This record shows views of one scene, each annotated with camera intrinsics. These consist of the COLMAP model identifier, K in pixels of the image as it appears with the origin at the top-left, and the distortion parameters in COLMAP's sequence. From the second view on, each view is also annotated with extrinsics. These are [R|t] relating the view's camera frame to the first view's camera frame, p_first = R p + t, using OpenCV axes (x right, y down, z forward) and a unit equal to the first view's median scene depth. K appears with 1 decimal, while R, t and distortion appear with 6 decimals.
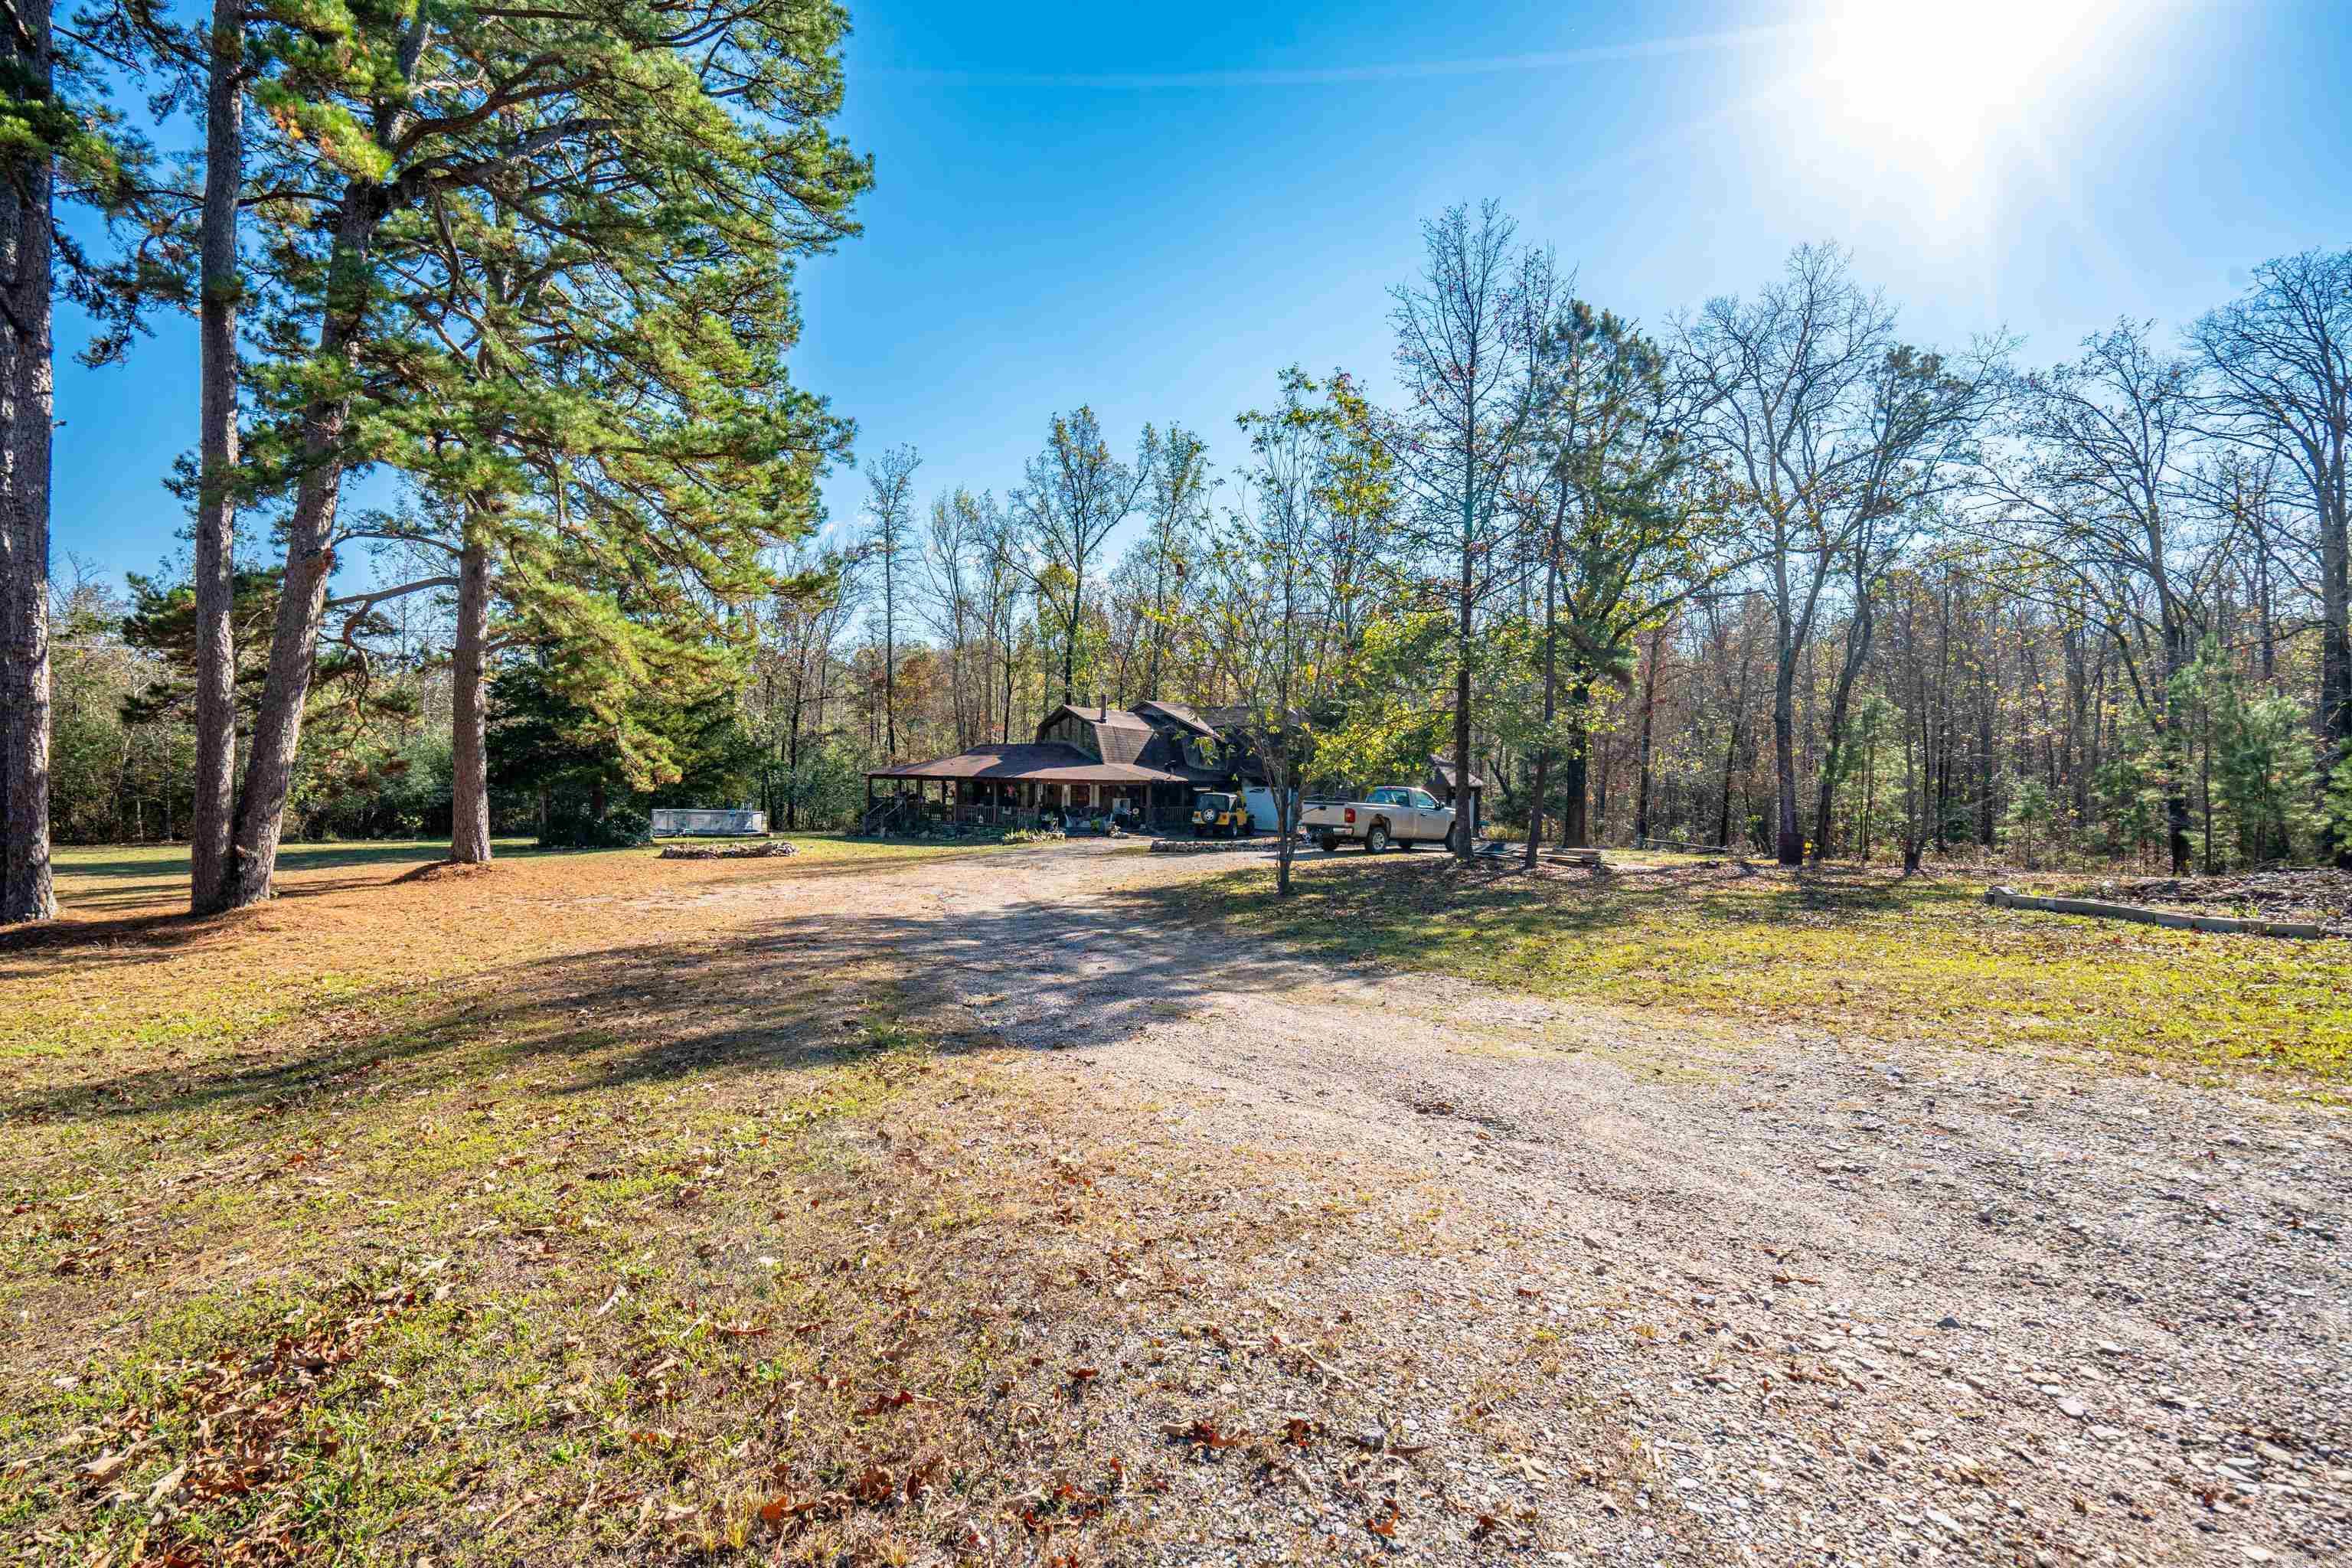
lens RADIAL K [[1055.4, 0, 1171.6], [0, 1055.4, 773.7], [0, 0, 1]] dist [-0.000277, -0.000022]
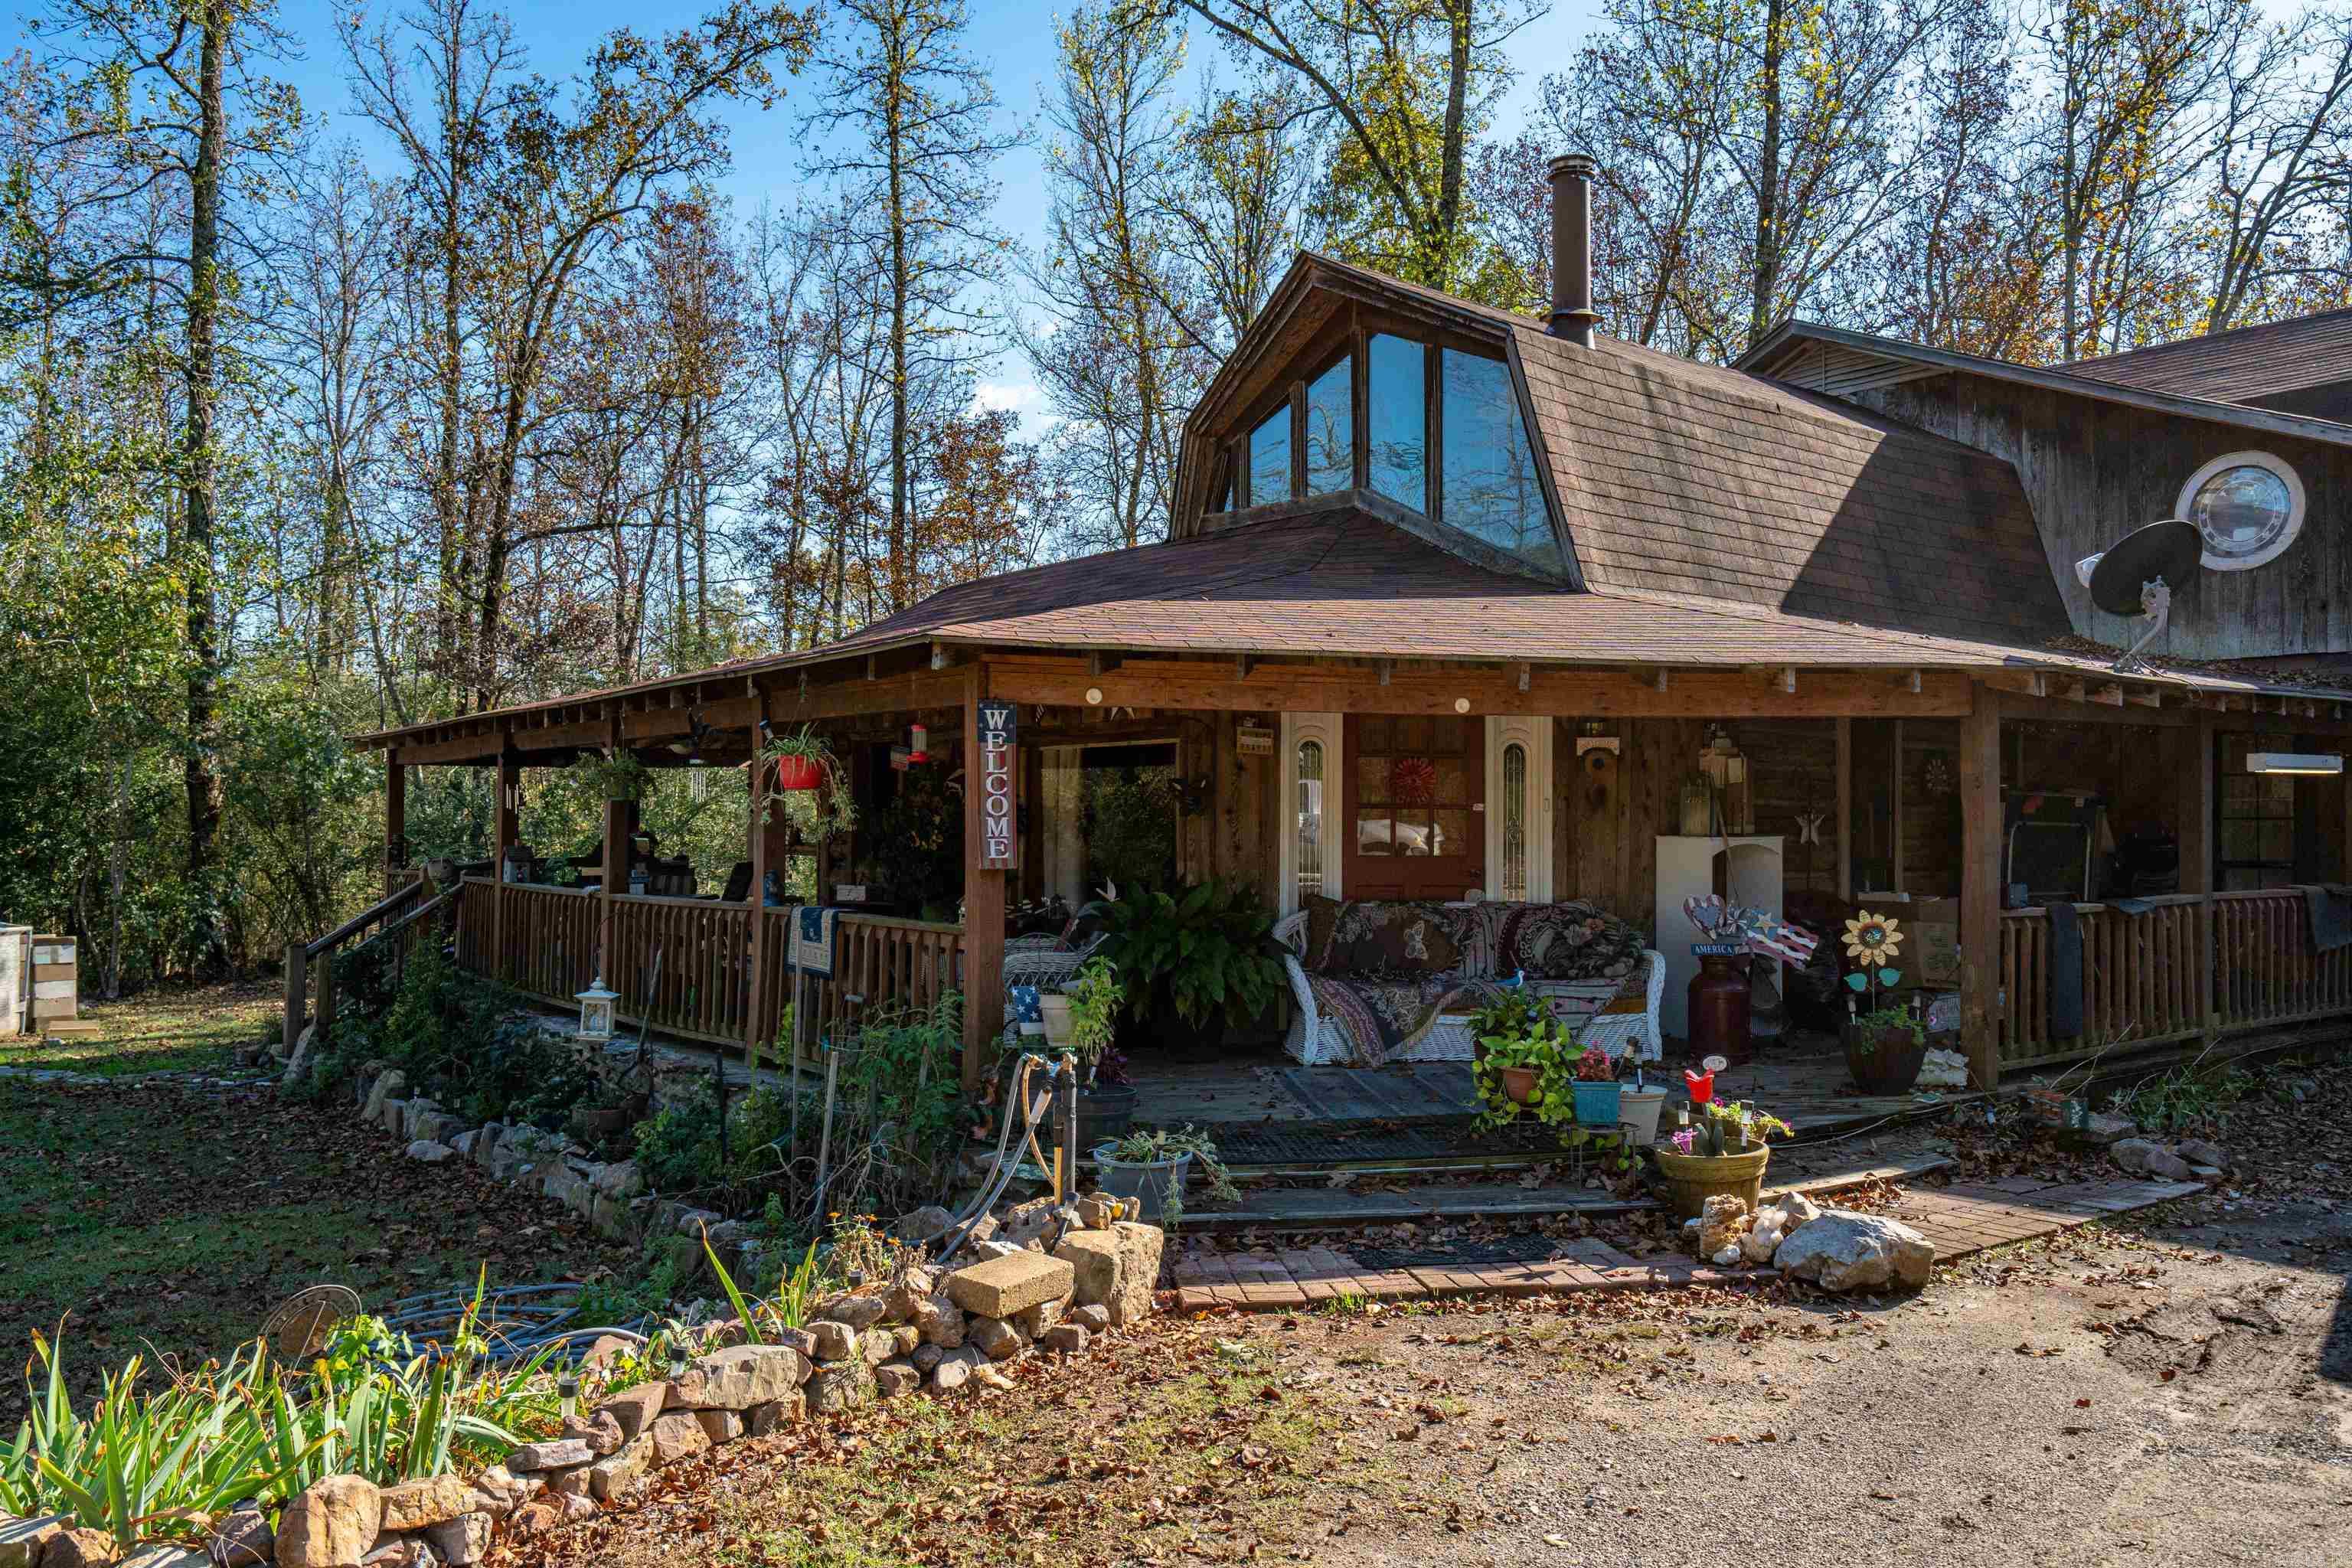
lens RADIAL K [[1748.6, 0, 1185.4], [0, 1748.6, 778.8], [0, 0, 1]] dist [0.004429, 0.007556]
pose [[0.961533, -0.026958, -0.273362, -0.051715], [0.019186, 0.999333, -0.031064, 0.021354], [0.274017, 0.024624, 0.961409, 0.755147]]
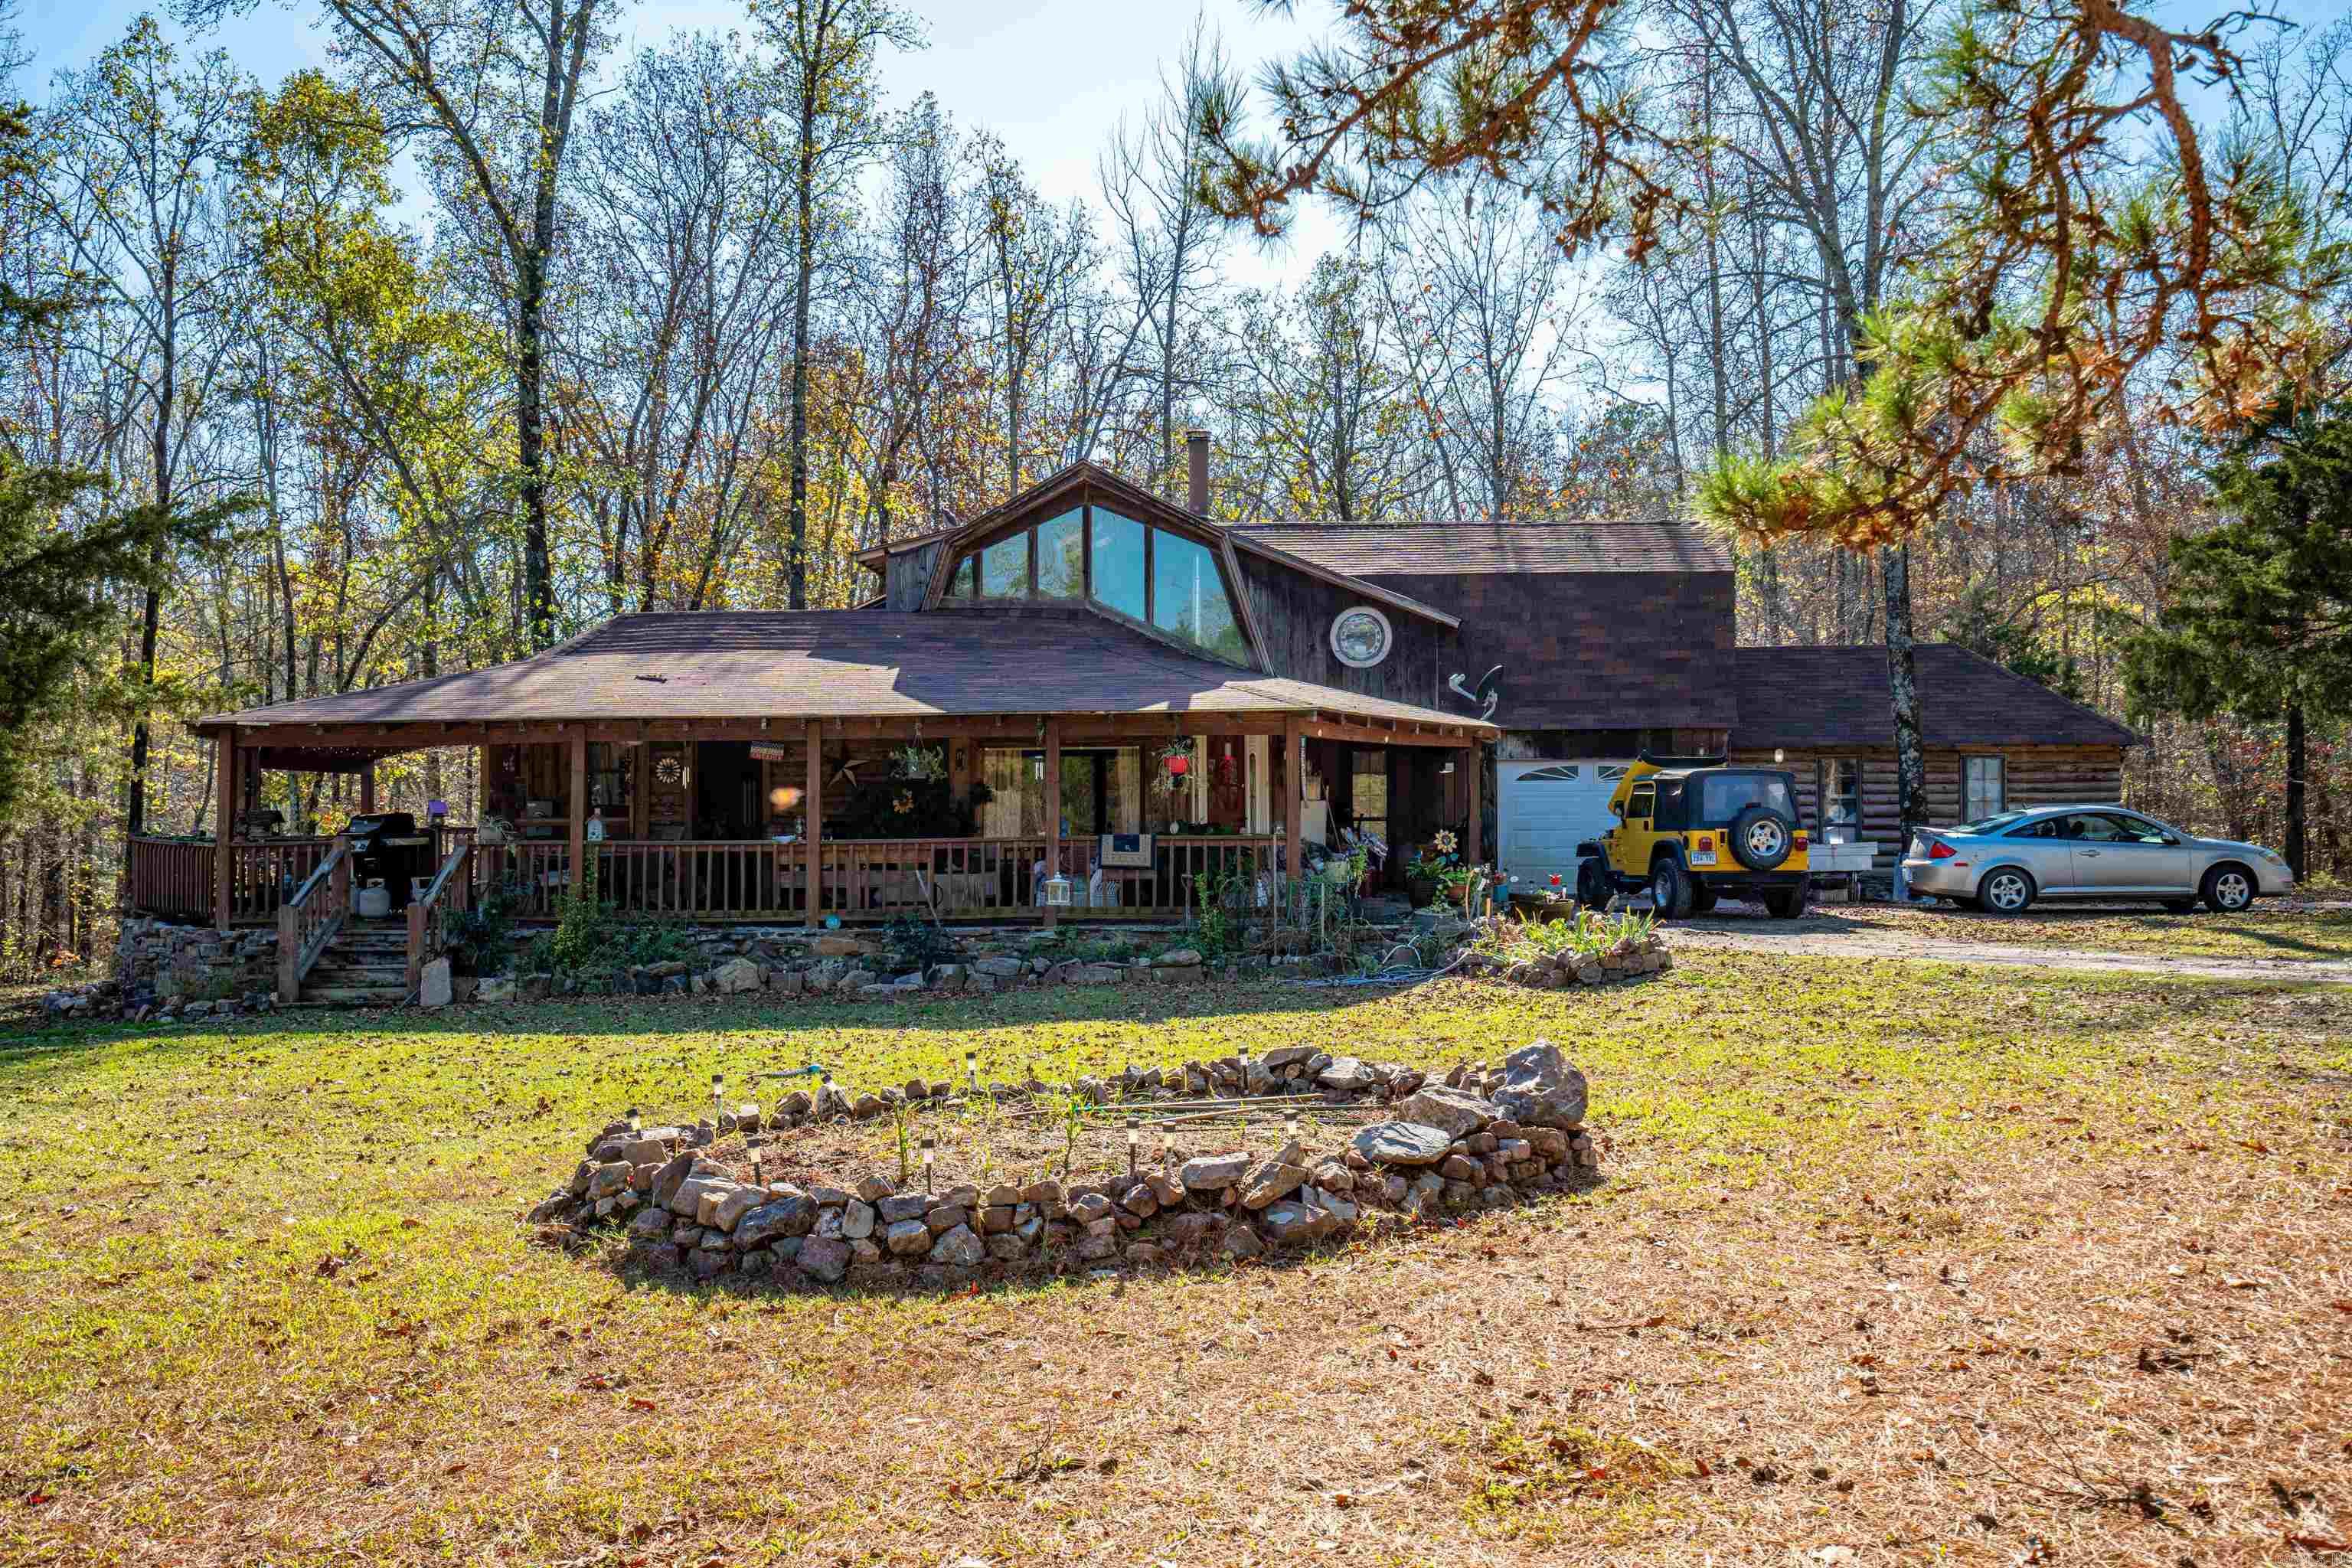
lens RADIAL K [[2141.4, 0, 1165.8], [0, 2141.4, 792.1], [0, 0, 1]] dist [0.037717, 0.007978]
pose [[0.835640, -0.020398, 0.548899, -0.386962], [0.026086, 0.999656, -0.002565, 0.021476], [-0.548658, 0.016462, 0.835885, 0.546190]]
